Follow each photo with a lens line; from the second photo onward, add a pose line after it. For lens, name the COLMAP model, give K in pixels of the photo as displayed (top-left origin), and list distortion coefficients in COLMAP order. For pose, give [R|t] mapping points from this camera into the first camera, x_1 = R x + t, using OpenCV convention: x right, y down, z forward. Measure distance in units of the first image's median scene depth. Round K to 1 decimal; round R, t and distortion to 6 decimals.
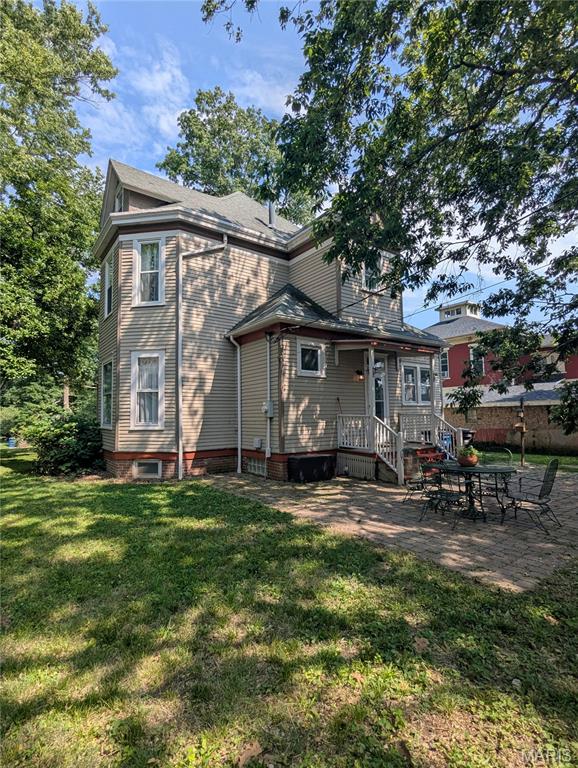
lens RADIAL K [[370.8, 0, 295.8], [0, 370.8, 390.0], [0, 0, 1]] dist [0.002222, -0.001093]
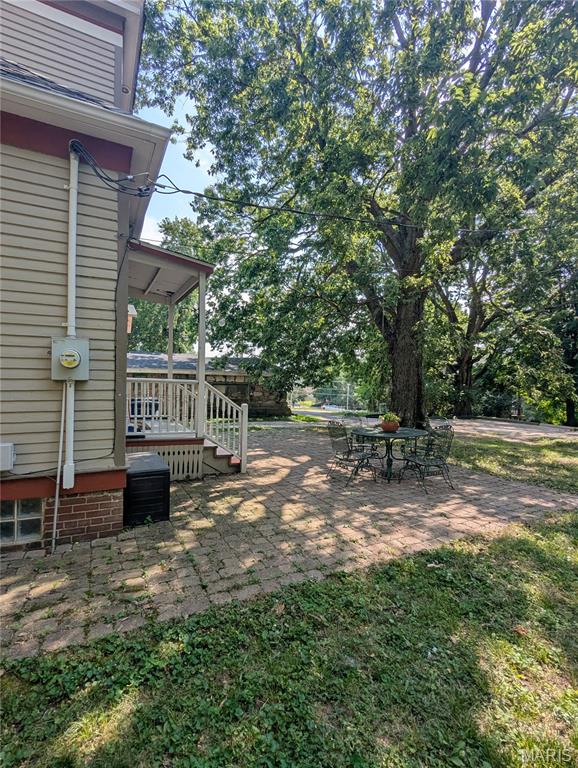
lens RADIAL K [[370.8, 0, 286.9], [0, 370.8, 384.1], [0, 0, 1]] dist [0.002222, -0.001093]
pose [[0.151215, -0.002716, 0.988497, -0.390874], [-0.095525, 0.995276, 0.017348, 0.046666], [-0.983875, -0.097049, 0.150241, 0.697409]]
